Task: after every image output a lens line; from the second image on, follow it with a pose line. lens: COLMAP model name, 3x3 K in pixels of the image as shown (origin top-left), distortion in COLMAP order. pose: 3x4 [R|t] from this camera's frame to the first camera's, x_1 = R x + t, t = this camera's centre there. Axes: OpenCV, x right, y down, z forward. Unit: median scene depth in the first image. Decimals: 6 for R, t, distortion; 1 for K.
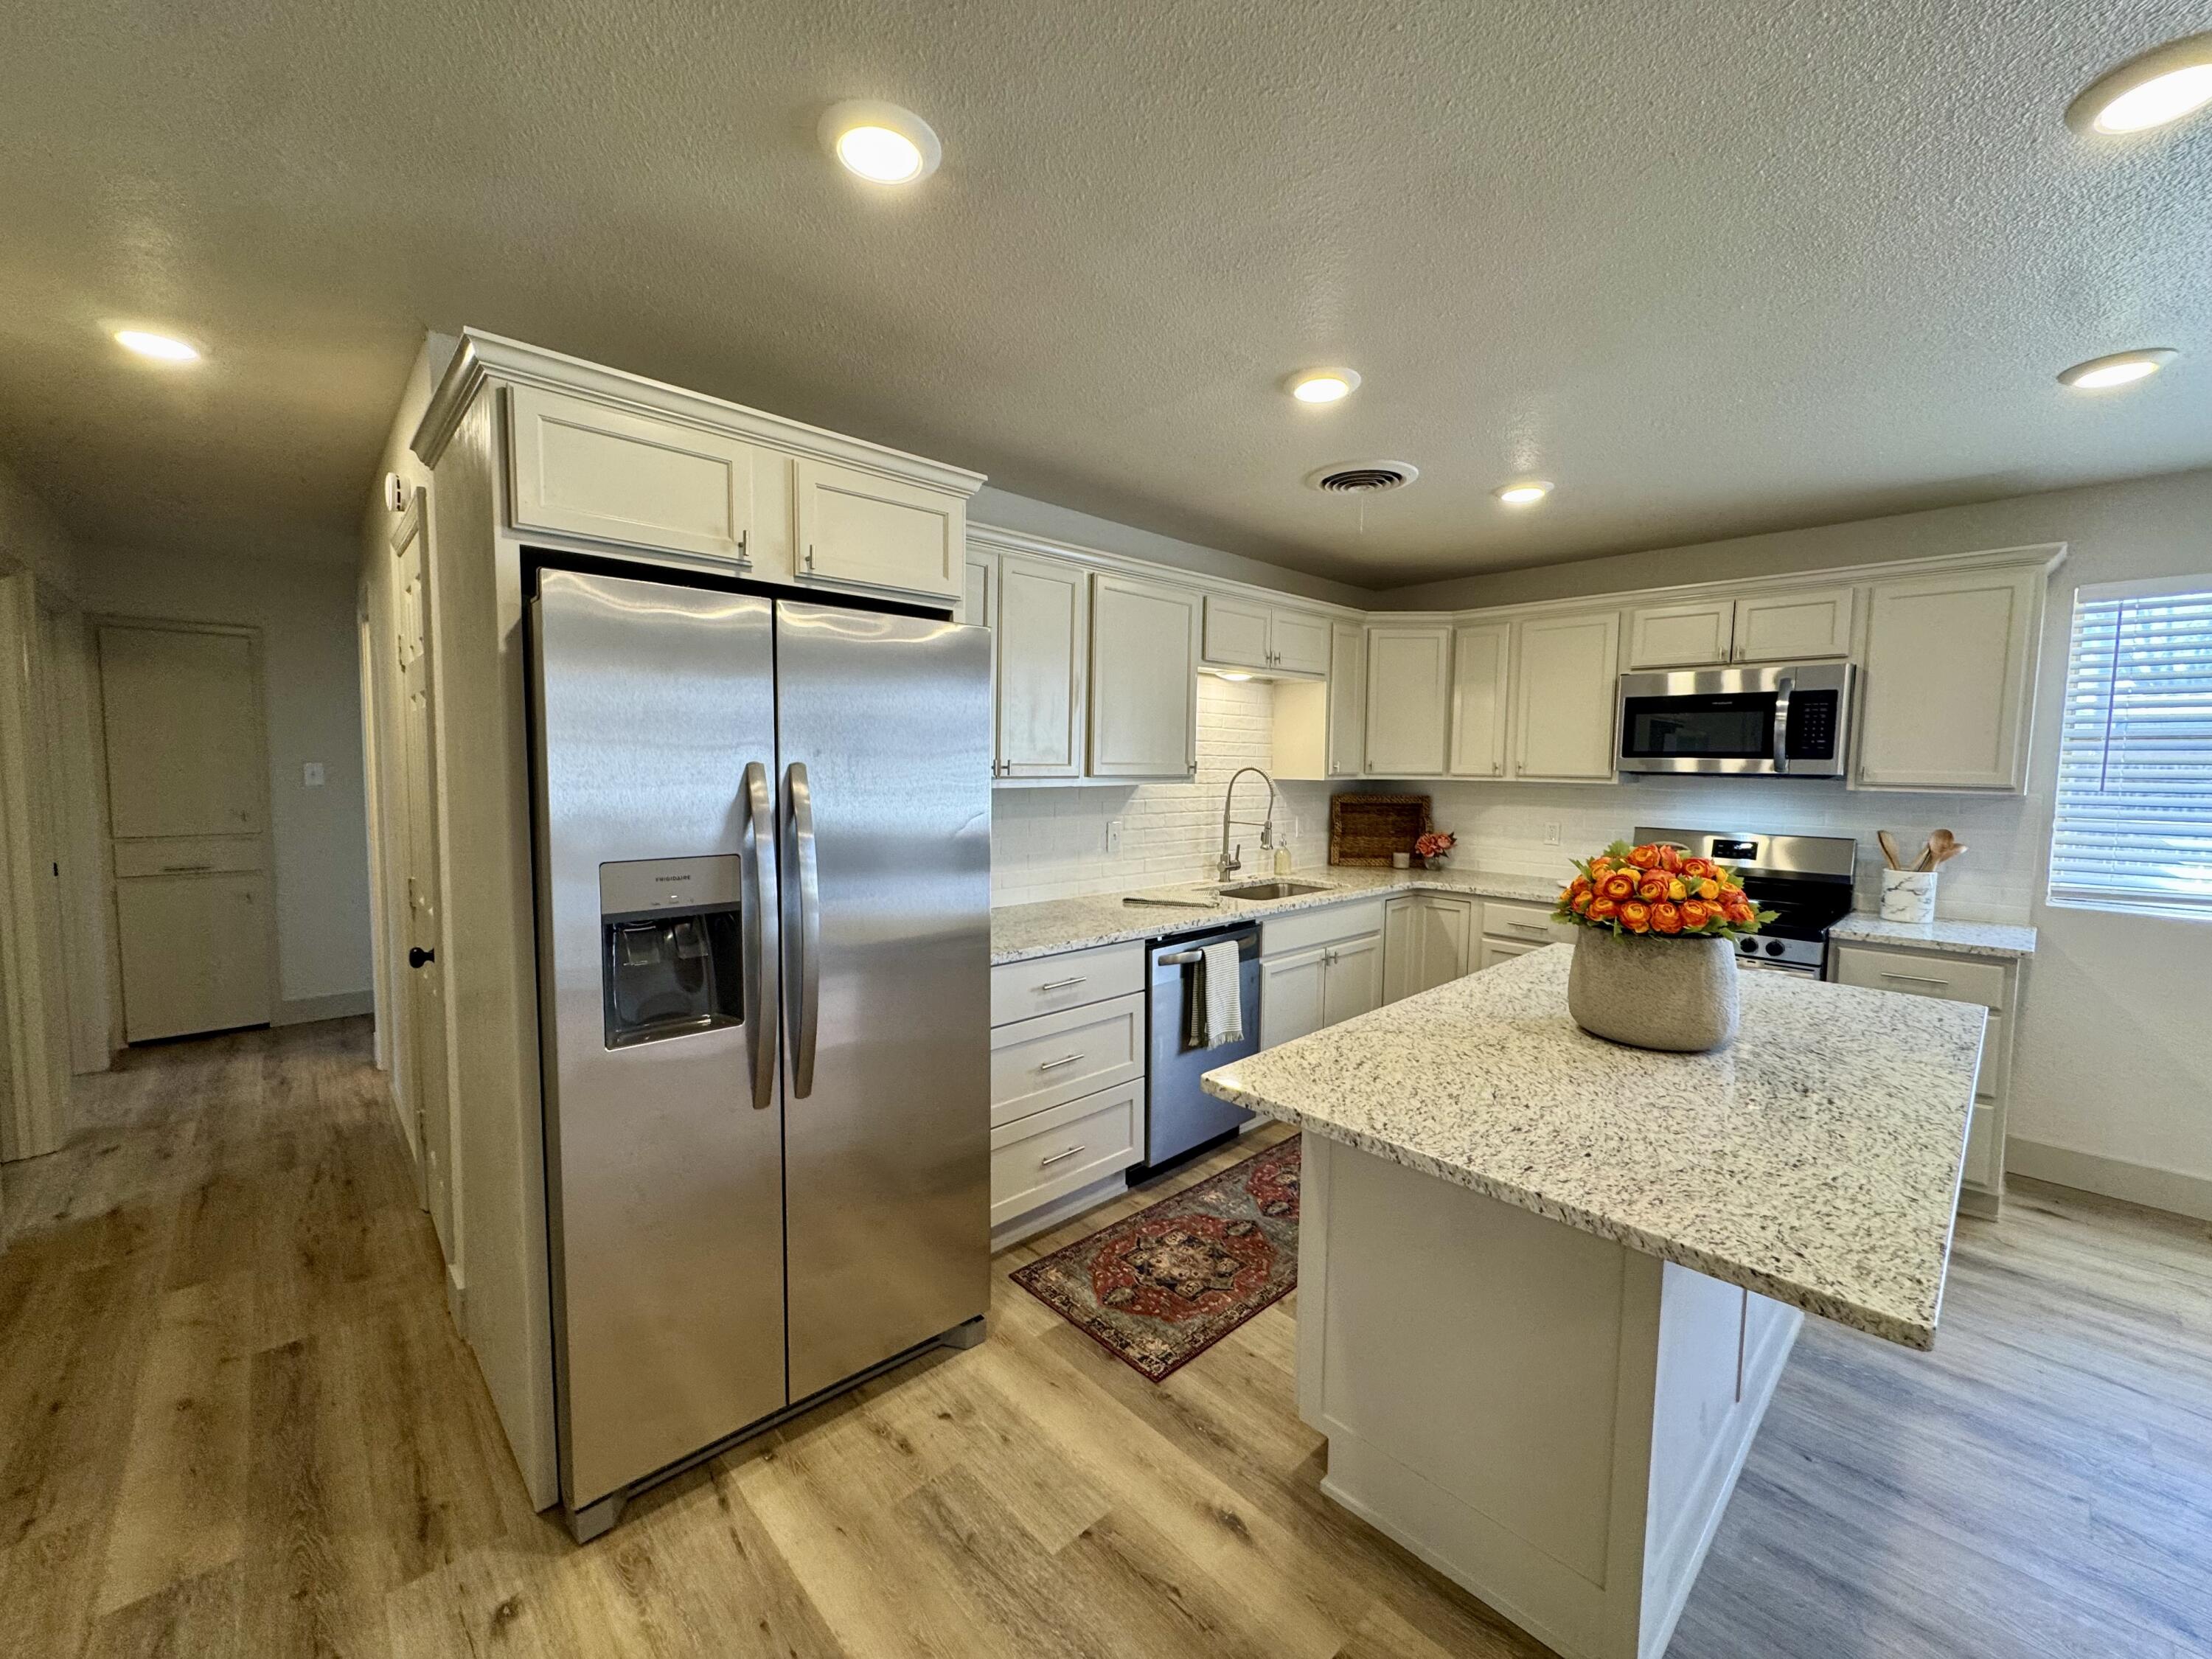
lens RADIAL K [[879.7, 0, 1107.3], [0, 879.7, 825.7], [0, 0, 1]] dist [-0.003772, 0.000595]
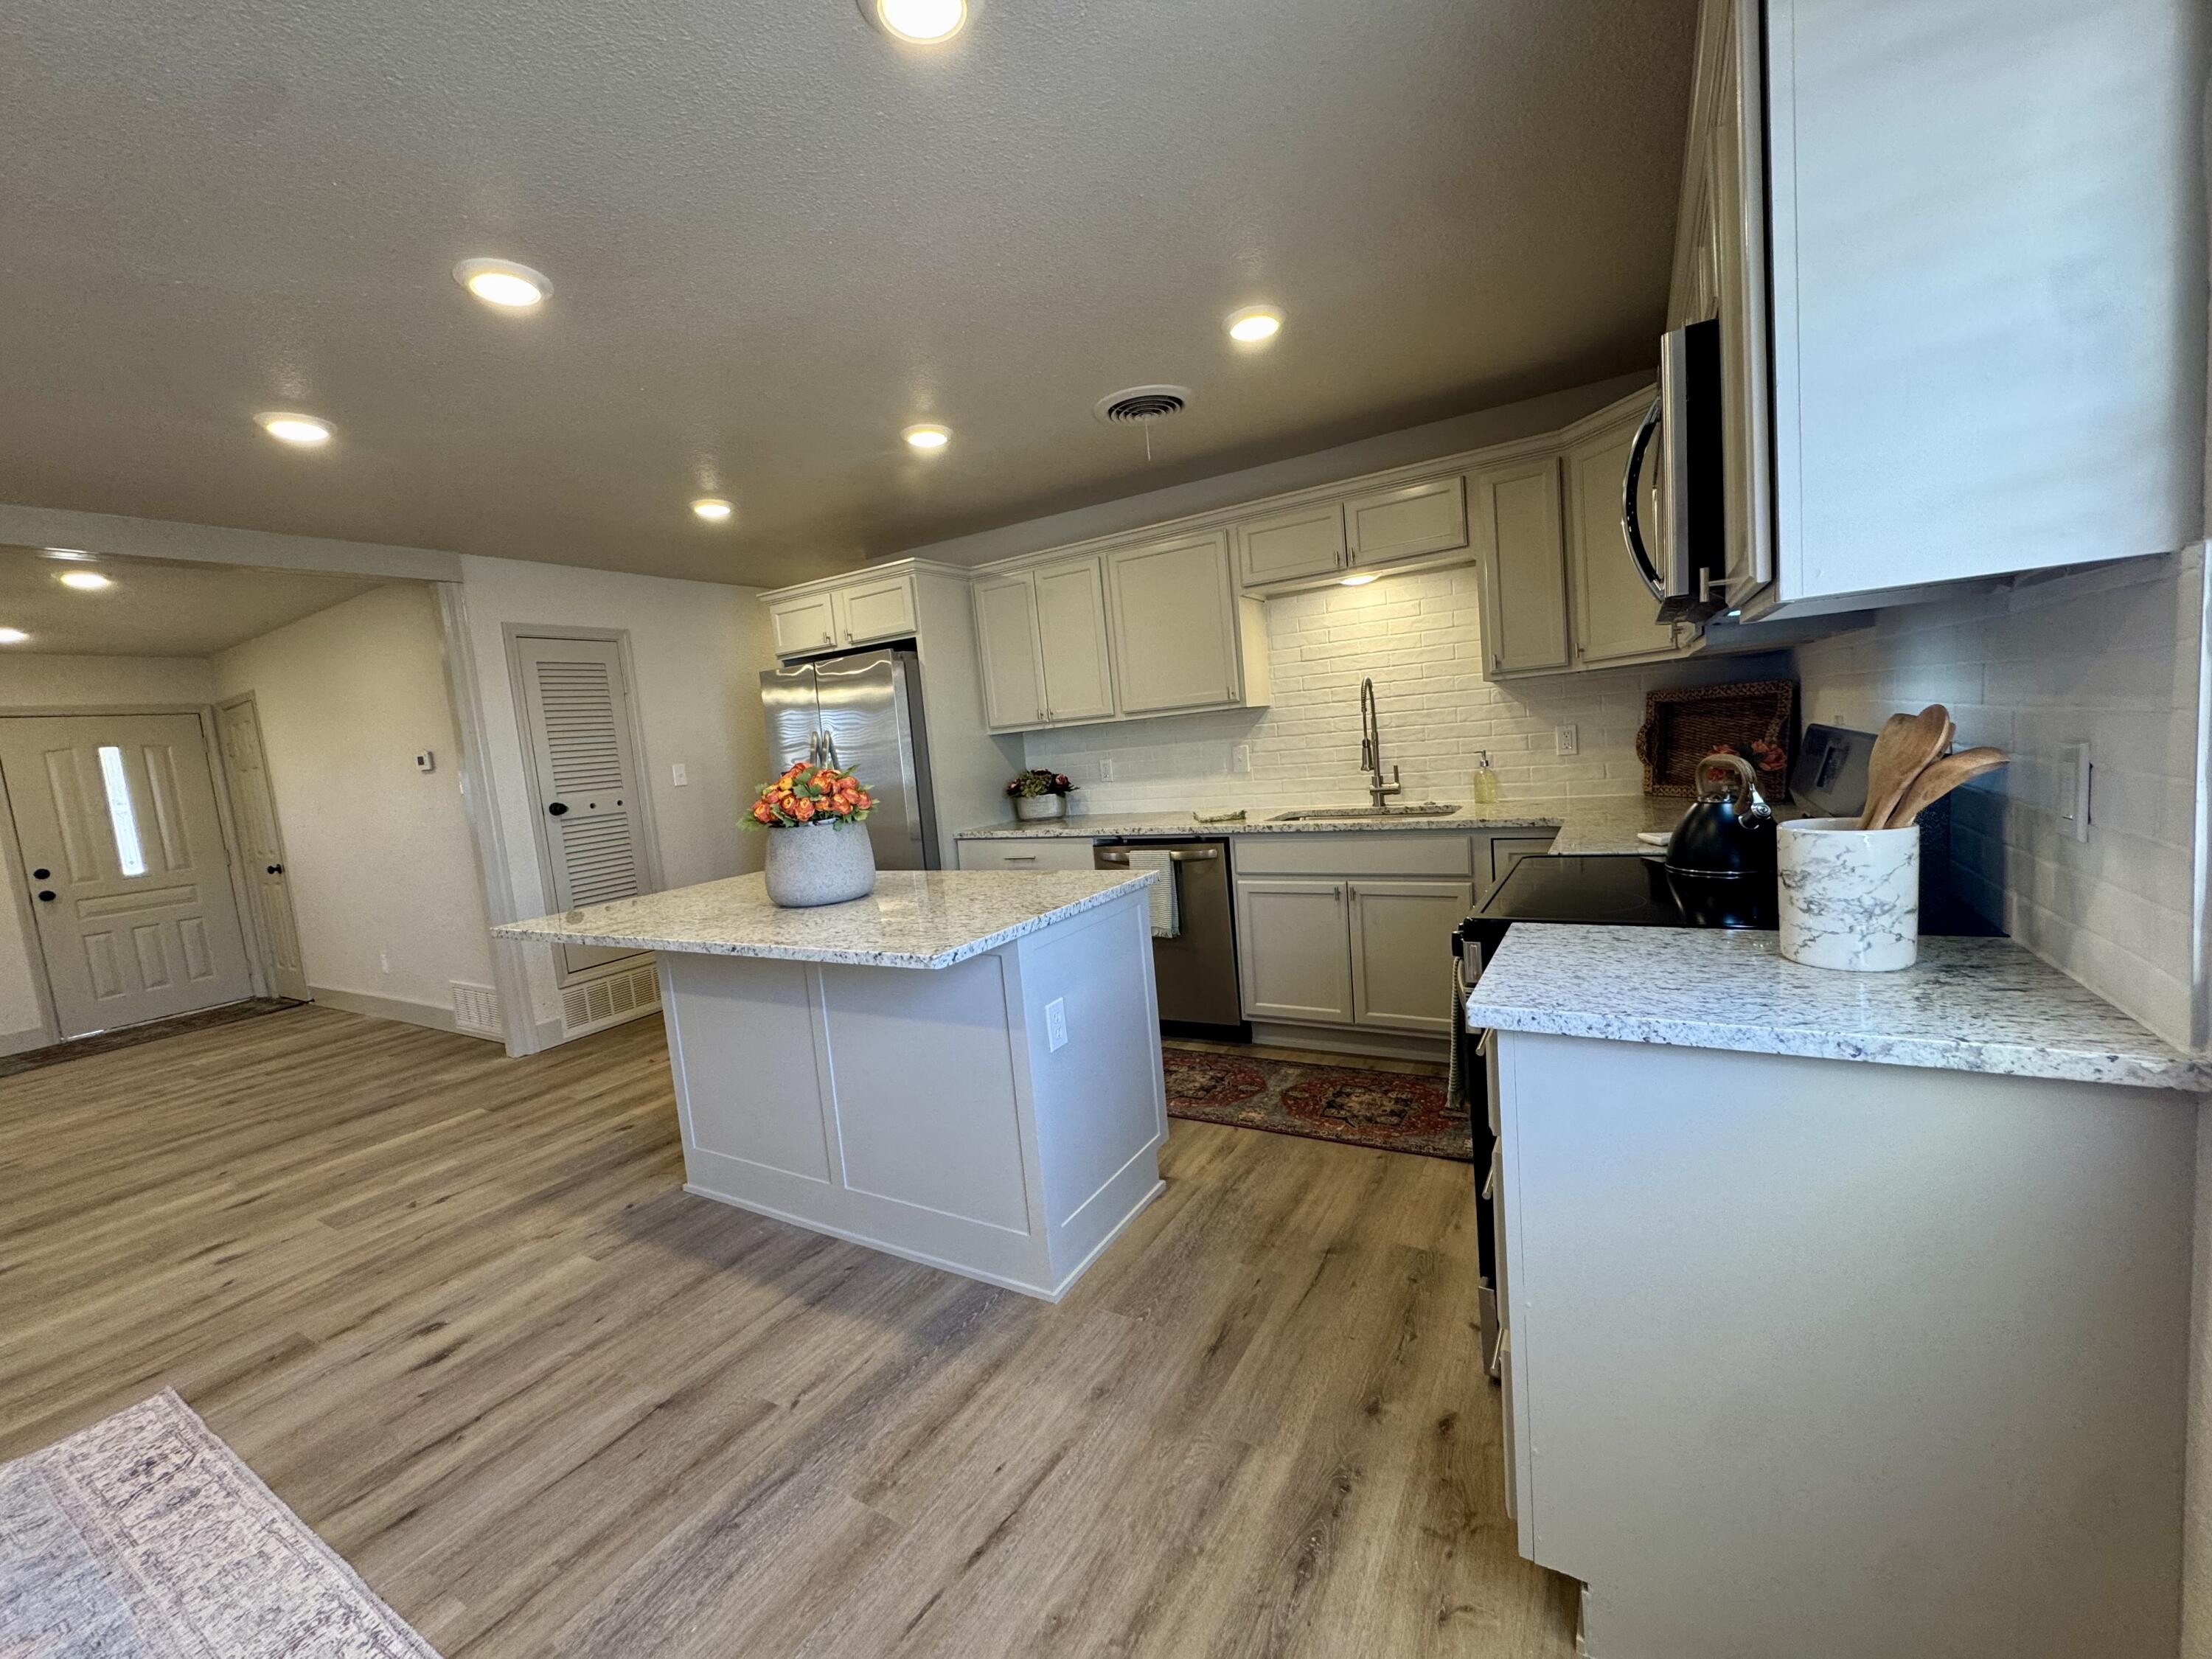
lens RADIAL K [[879.7, 0, 1105.0], [0, 879.7, 826.8], [0, 0, 1]] dist [-0.003772, 0.000595]
pose [[0.271932, 0.060563, -0.960409, 1.222454], [0.020055, 0.997444, 0.068576, 0.021632], [0.962108, -0.037909, 0.270022, 0.625117]]
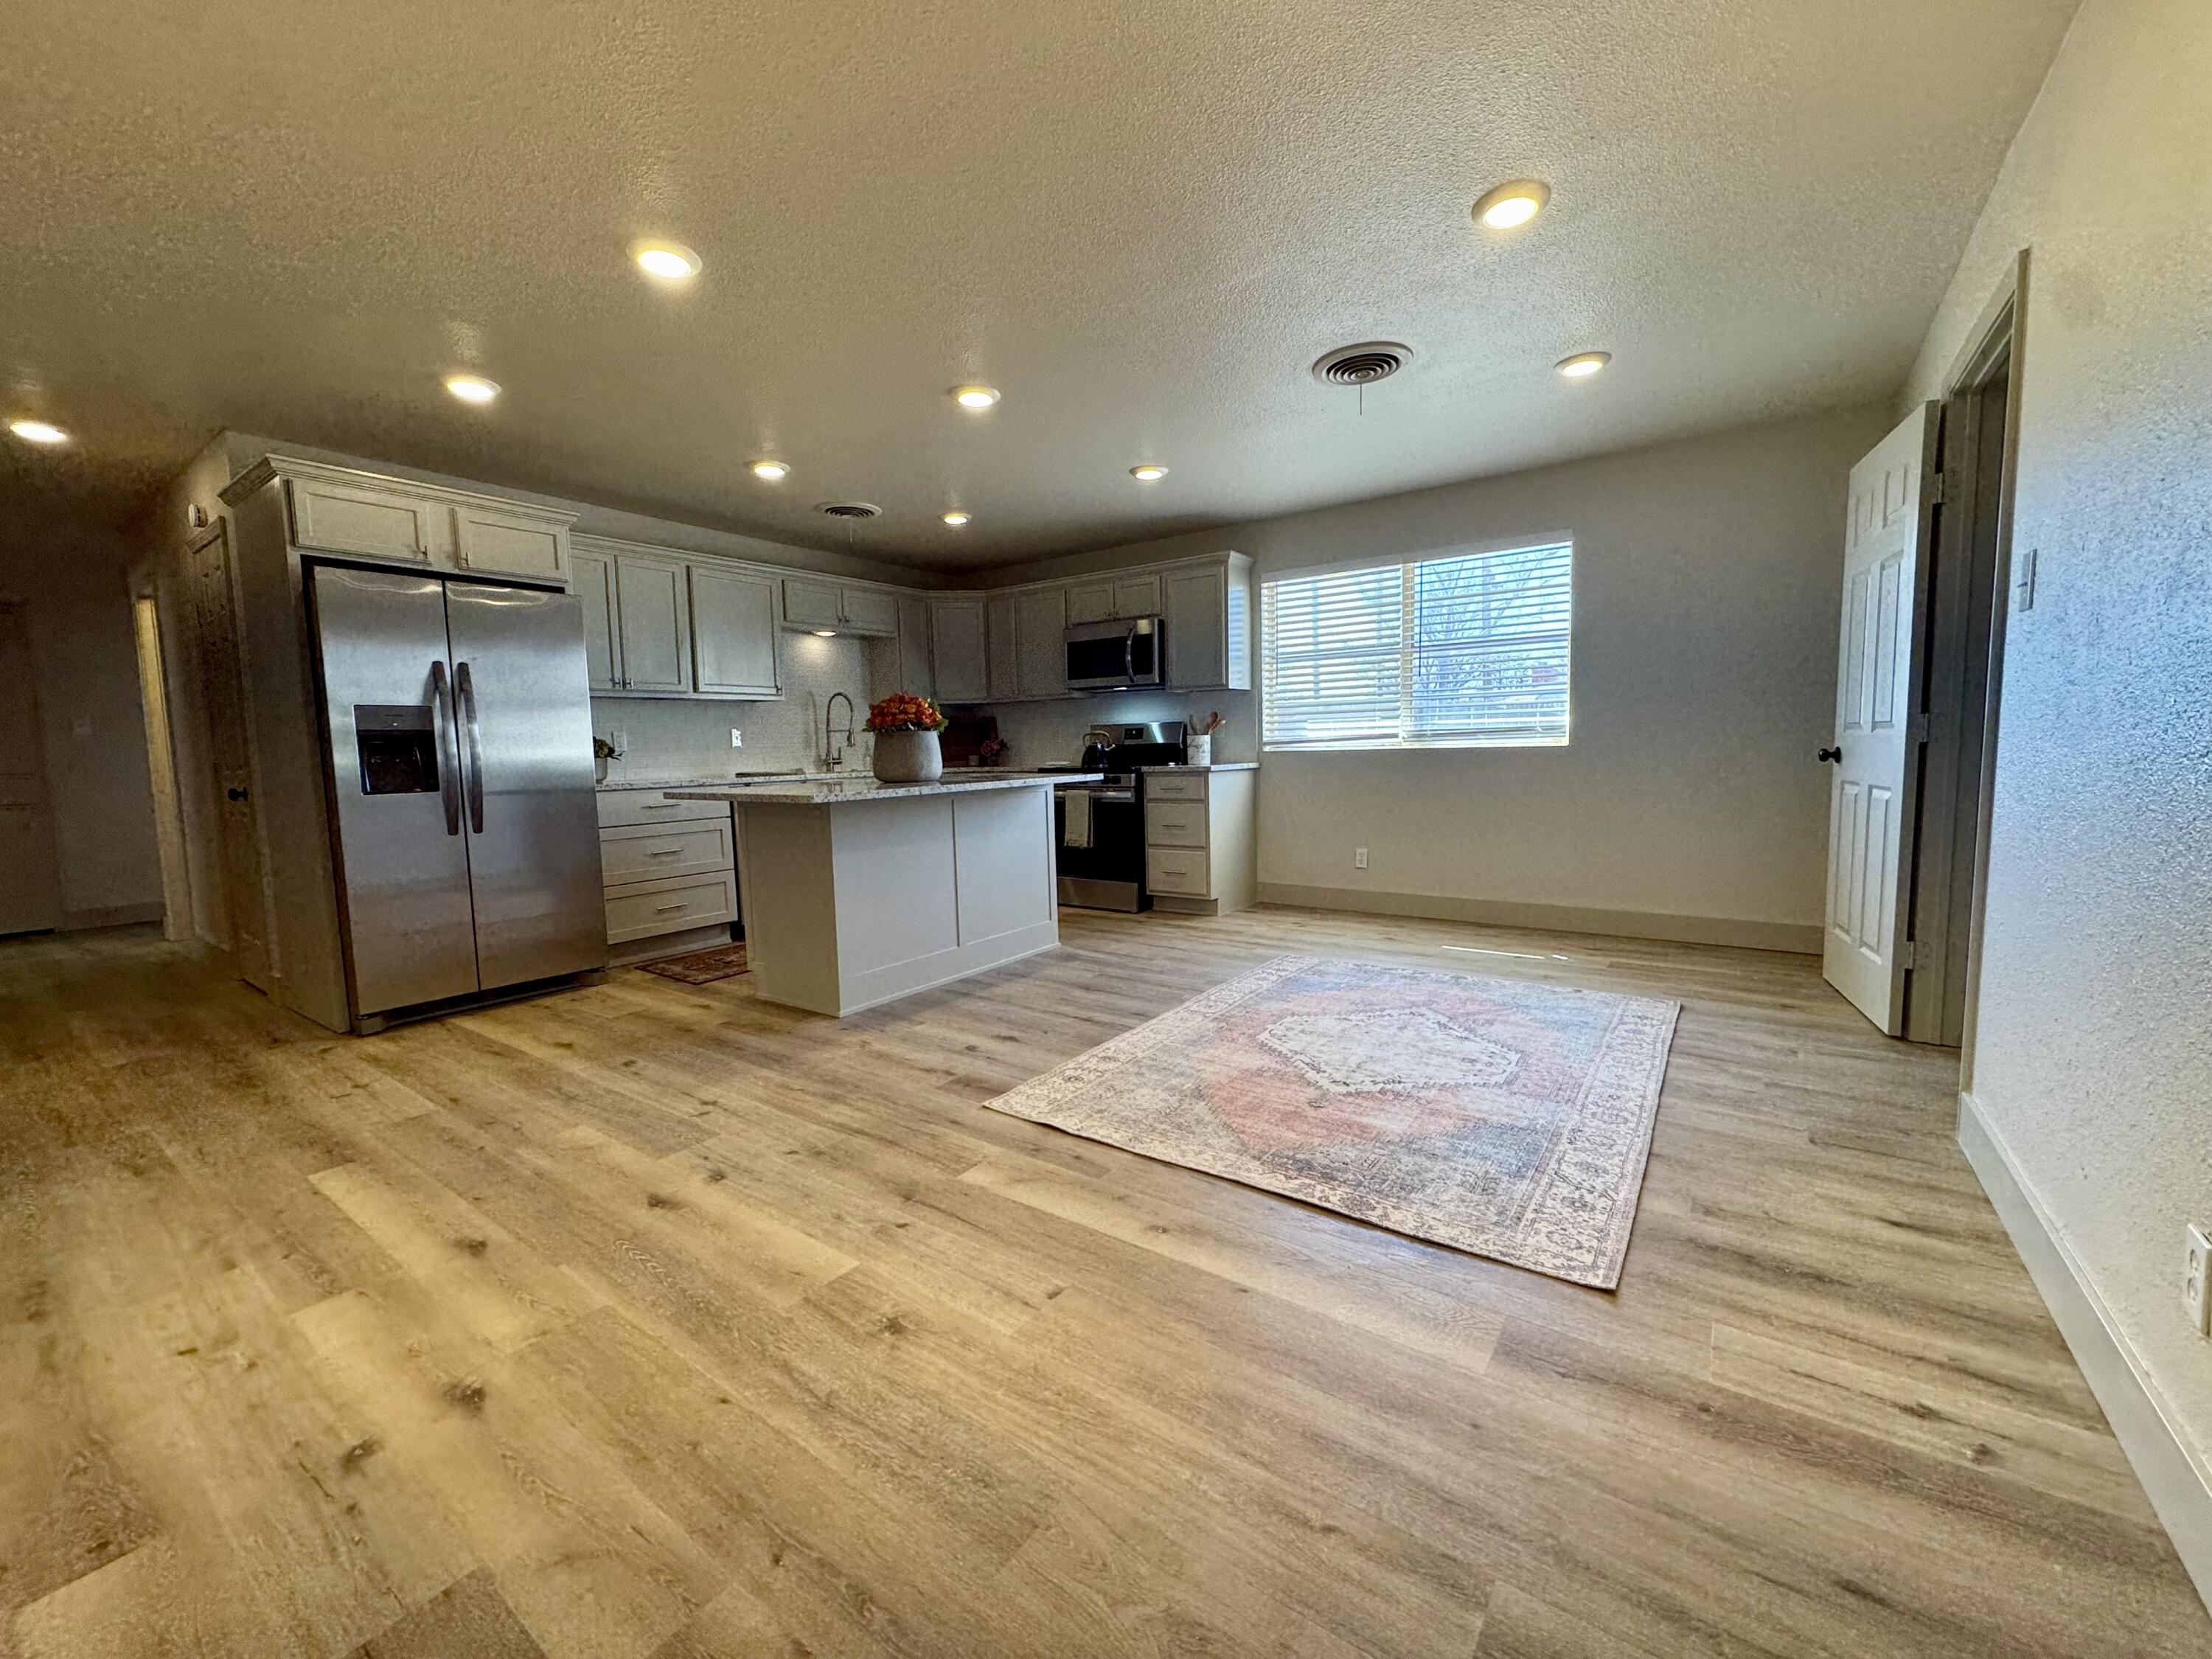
lens RADIAL K [[879.7, 0, 1106.9], [0, 879.7, 825.0], [0, 0, 1]] dist [-0.003772, 0.000595]
pose [[0.980674, -0.052014, 0.188609, 0.403206], [0.049189, 0.998597, 0.019633, 0.193122], [-0.189366, -0.009976, 0.981856, -0.728567]]
